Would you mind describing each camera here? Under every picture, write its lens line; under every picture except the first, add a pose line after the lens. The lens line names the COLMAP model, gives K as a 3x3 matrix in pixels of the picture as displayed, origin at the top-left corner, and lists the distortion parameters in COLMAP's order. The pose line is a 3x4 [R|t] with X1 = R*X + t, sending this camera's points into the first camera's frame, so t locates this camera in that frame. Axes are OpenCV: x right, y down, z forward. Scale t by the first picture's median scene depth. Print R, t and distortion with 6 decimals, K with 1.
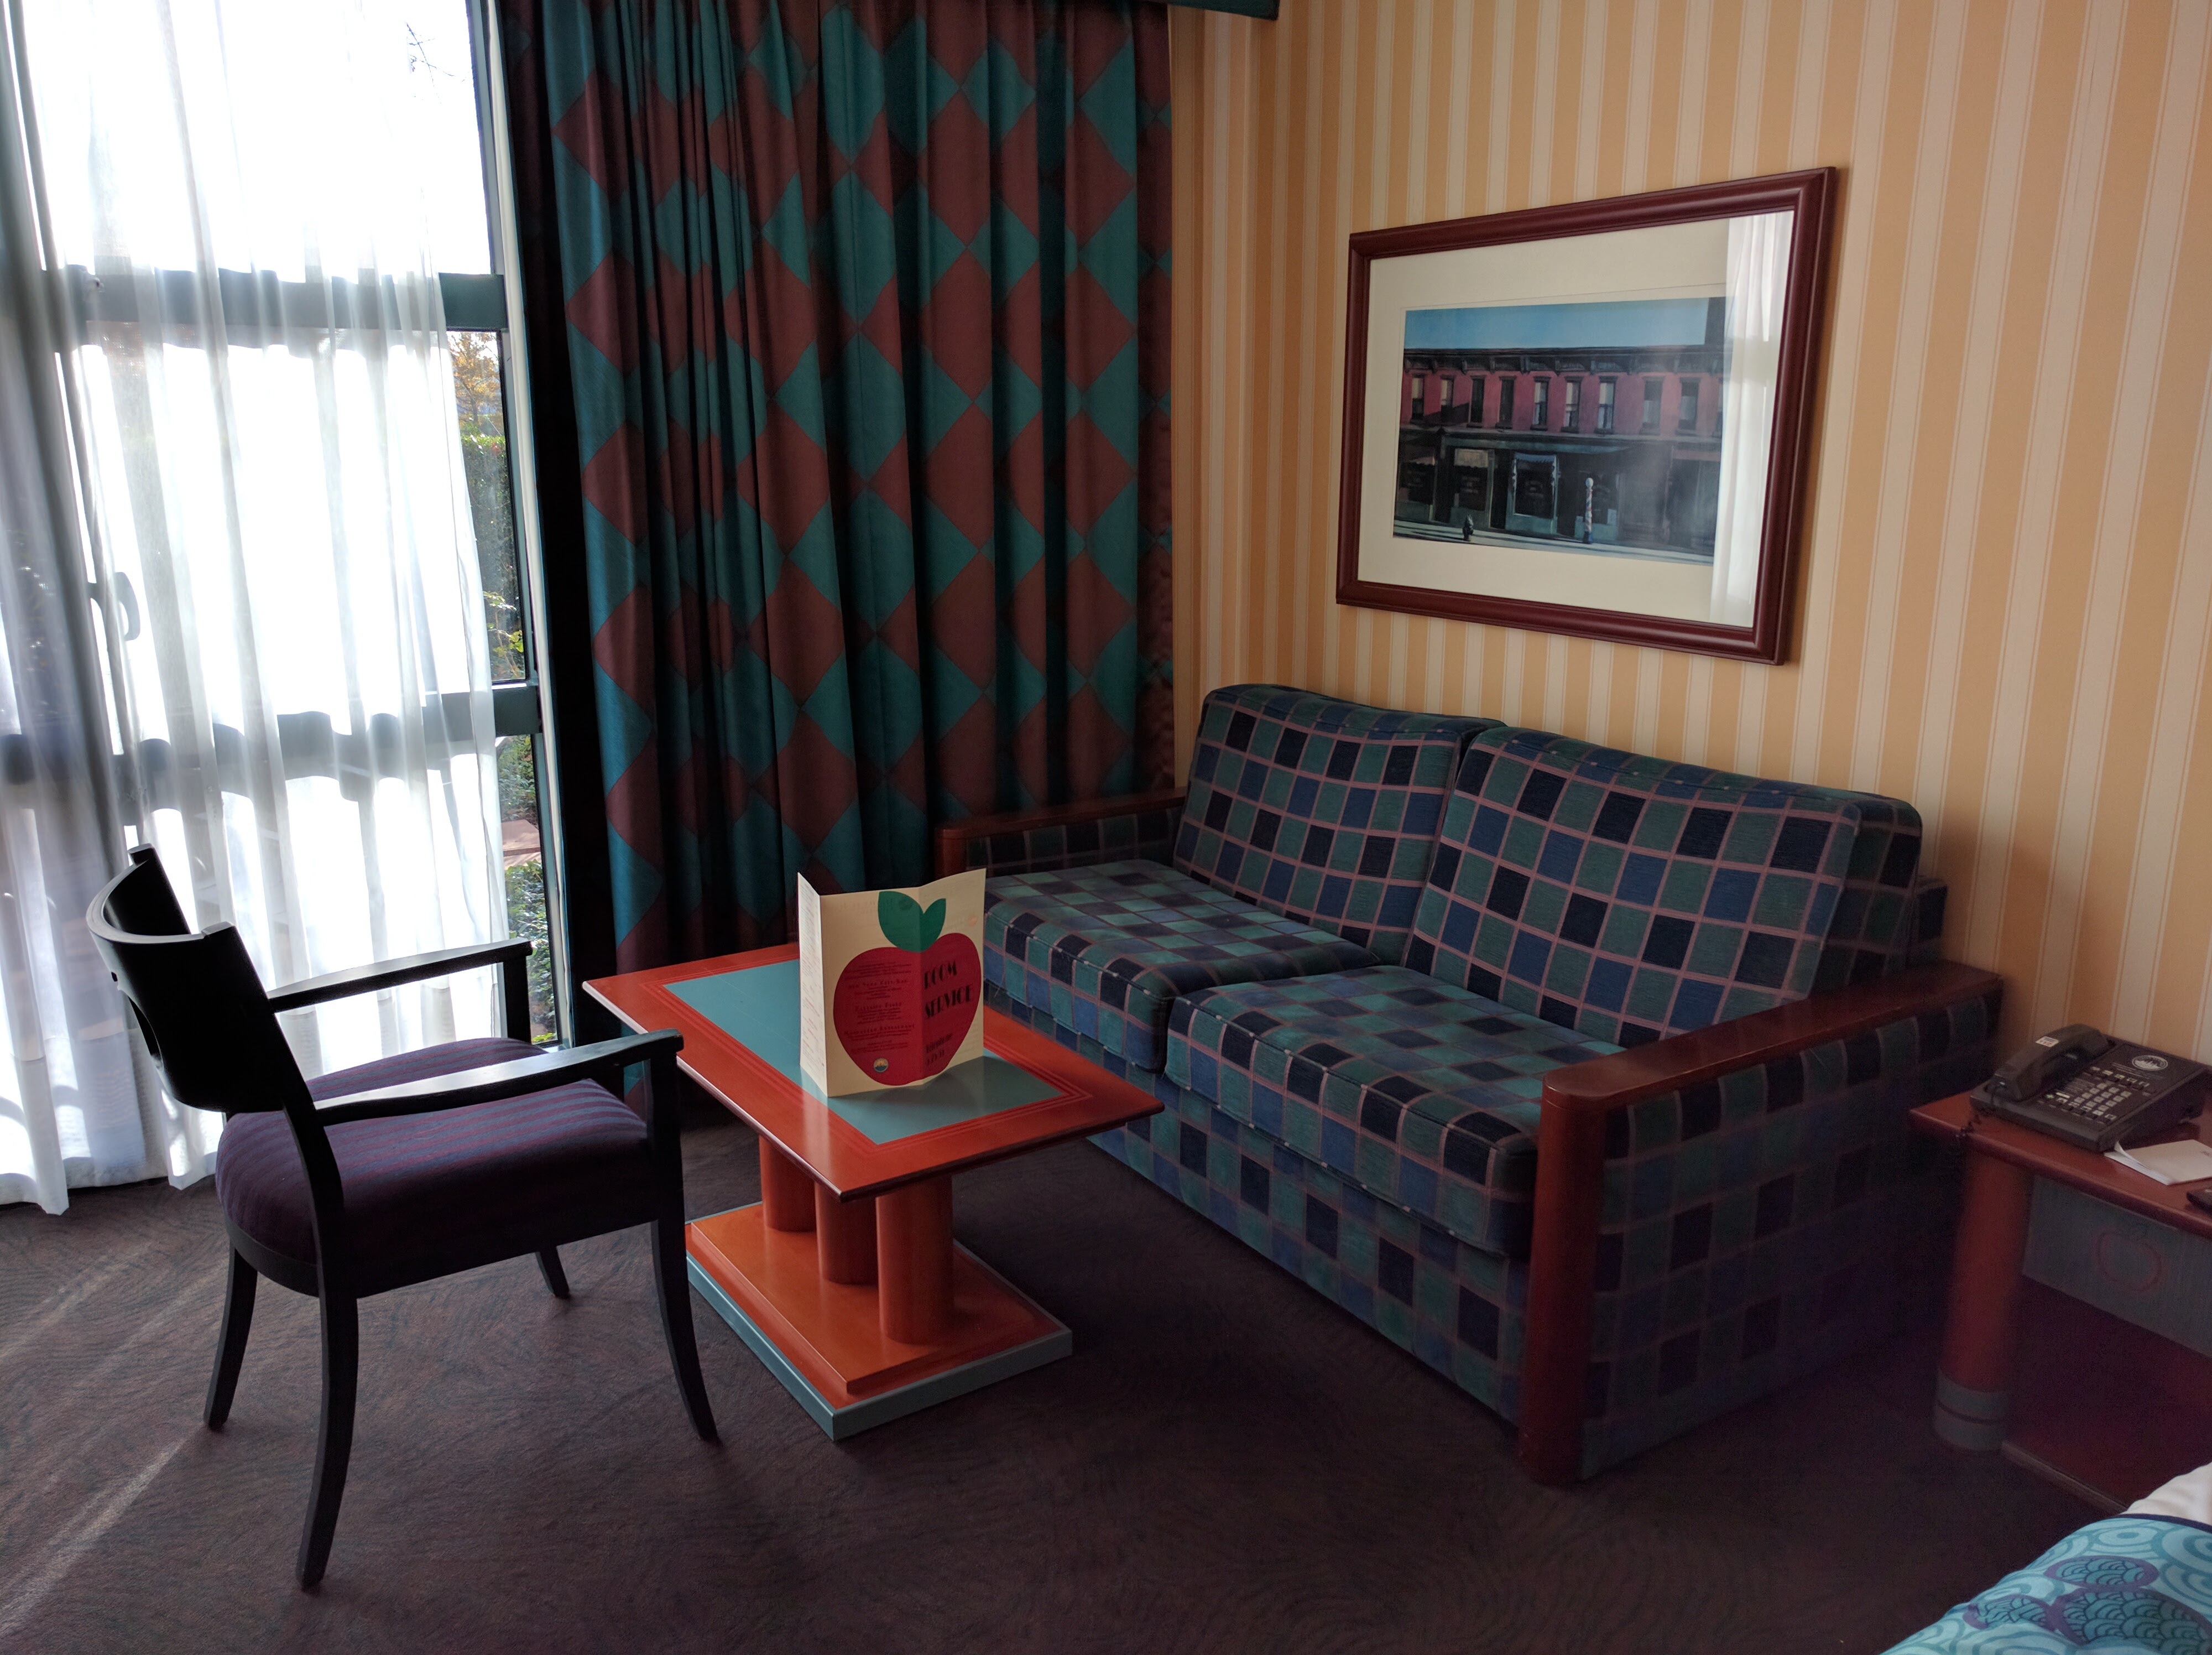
lens RADIAL K [[1651.5, 0, 1121.0], [0, 1651.5, 817.4], [0, 0, 1]] dist [-0.004781, 0.025948]
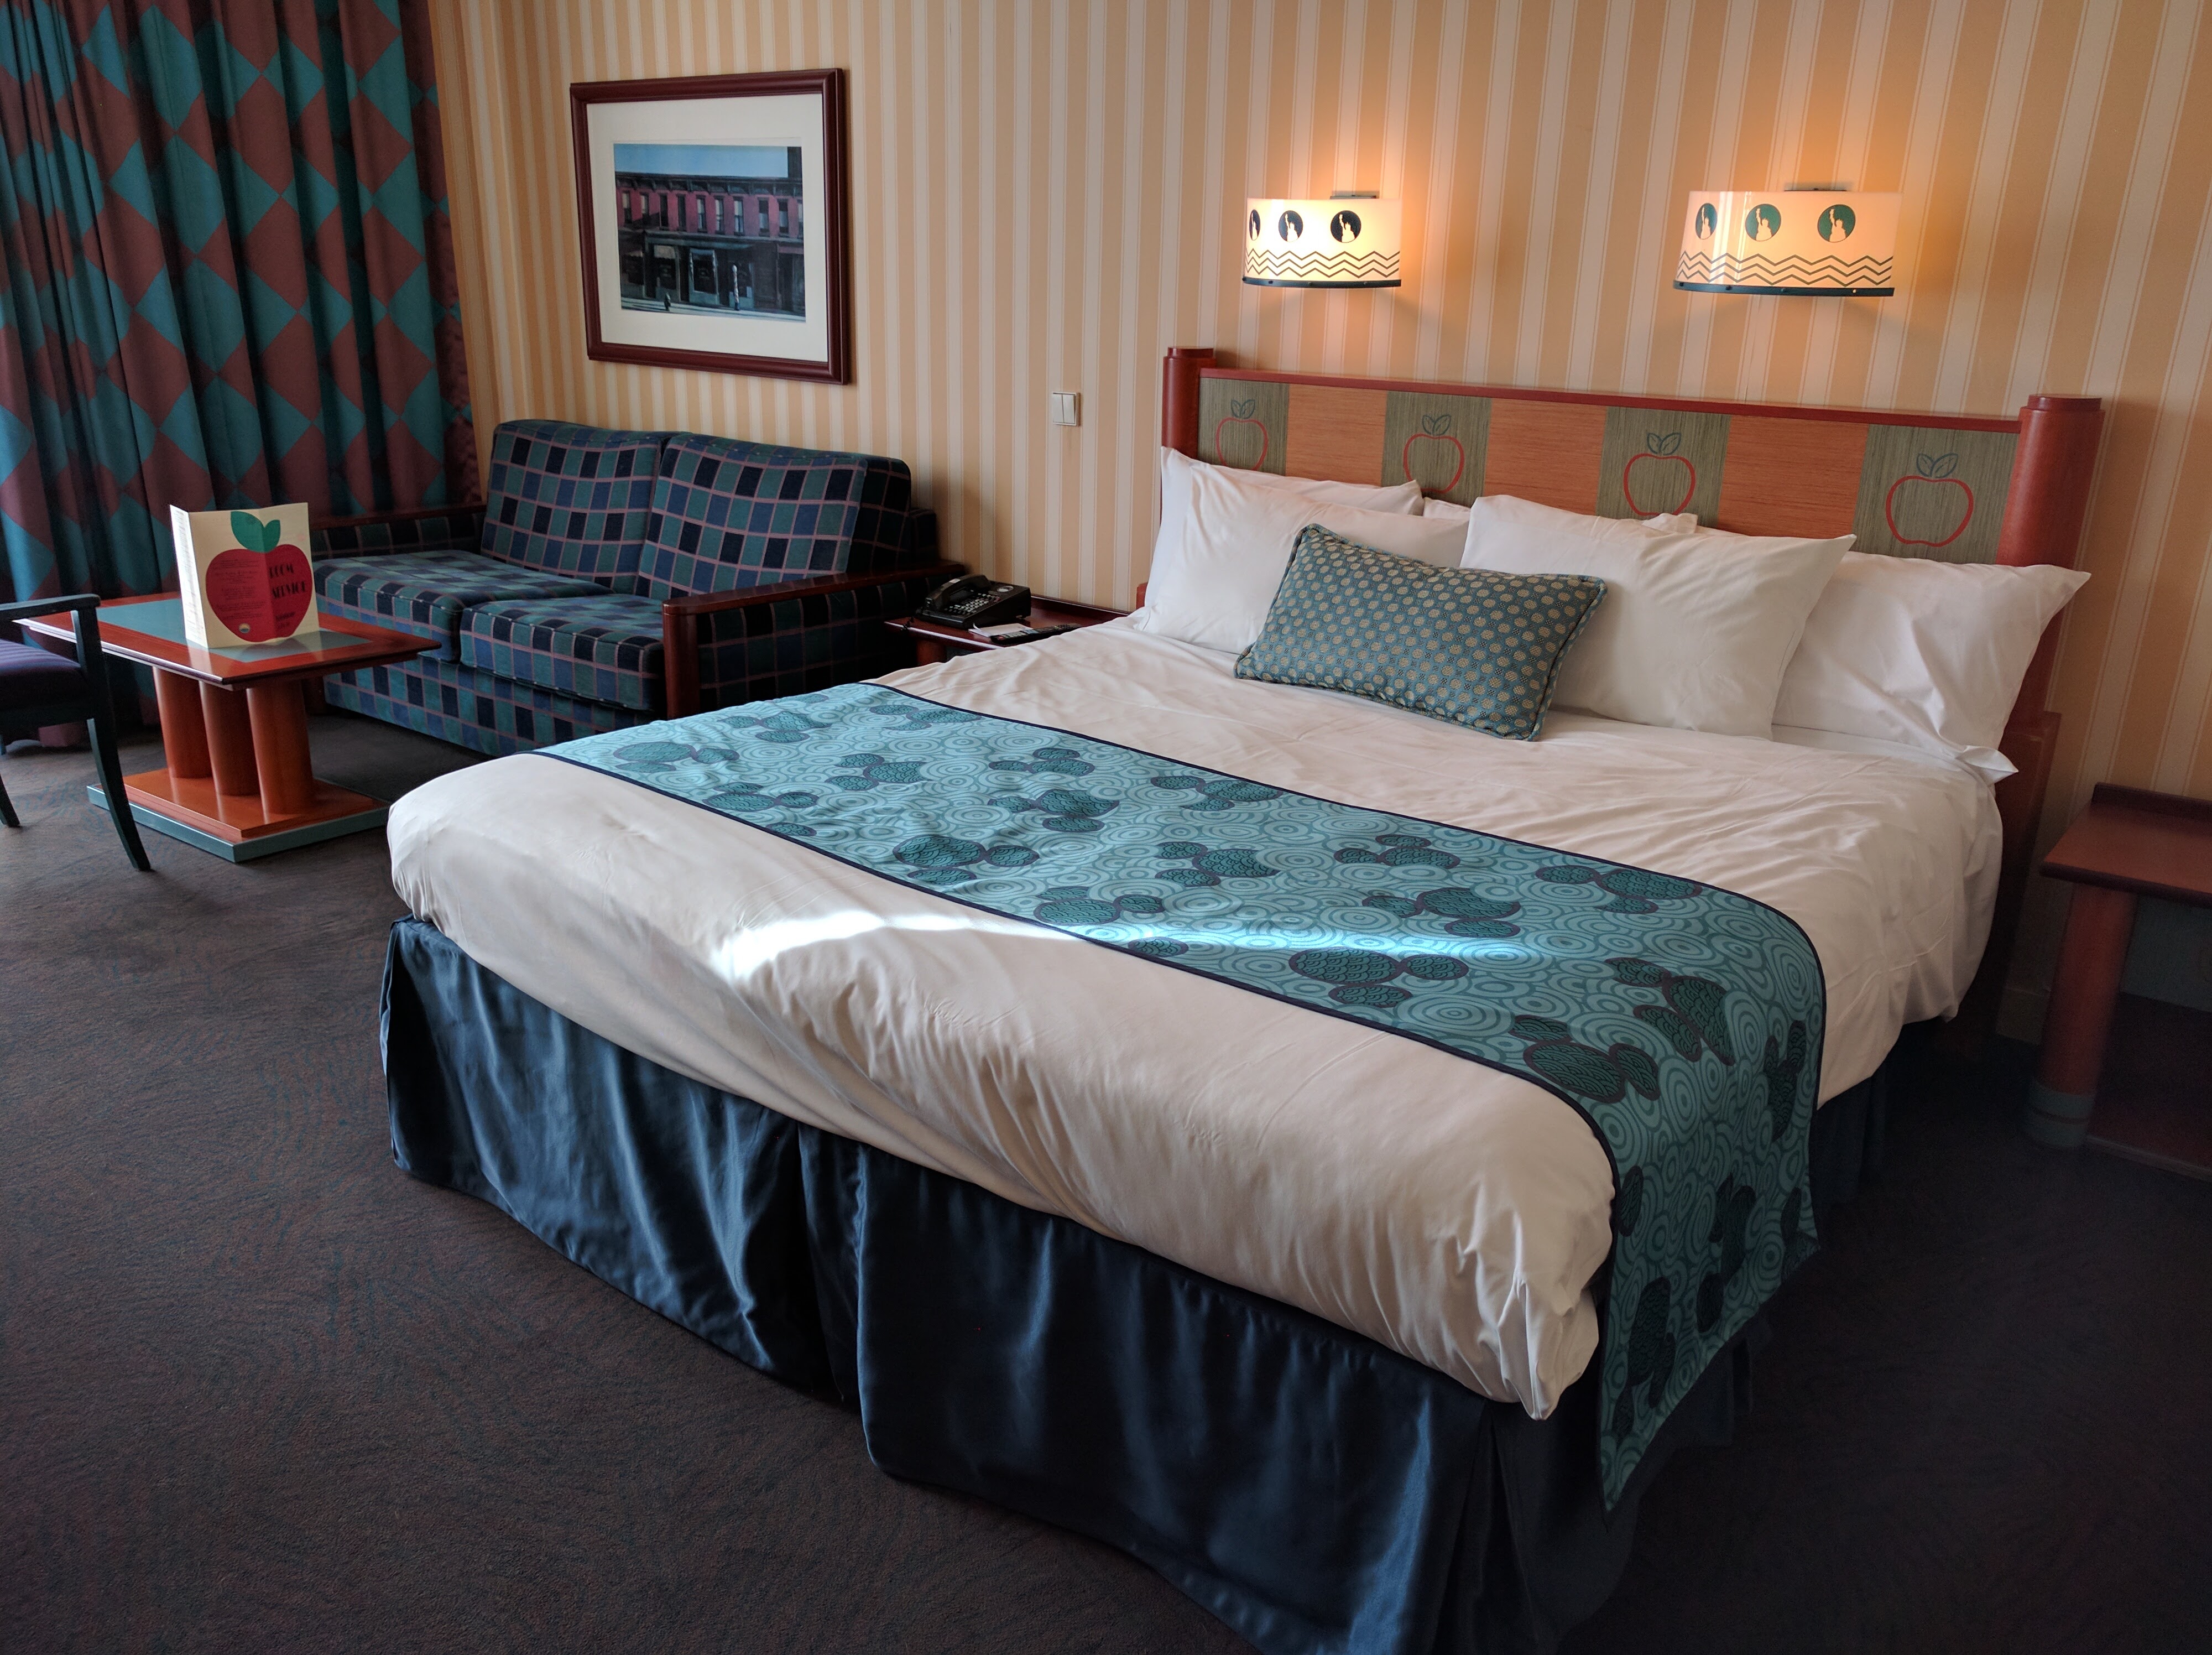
lens RADIAL K [[1651.5, 0, 1121.0], [0, 1651.5, 817.4], [0, 0, 1]] dist [-0.004781, 0.025948]
pose [[0.944181, -0.078320, 0.319982, 0.094653], [0.047911, 0.993647, 0.101837, 0.159310], [-0.325925, -0.080822, 0.941935, -0.580297]]
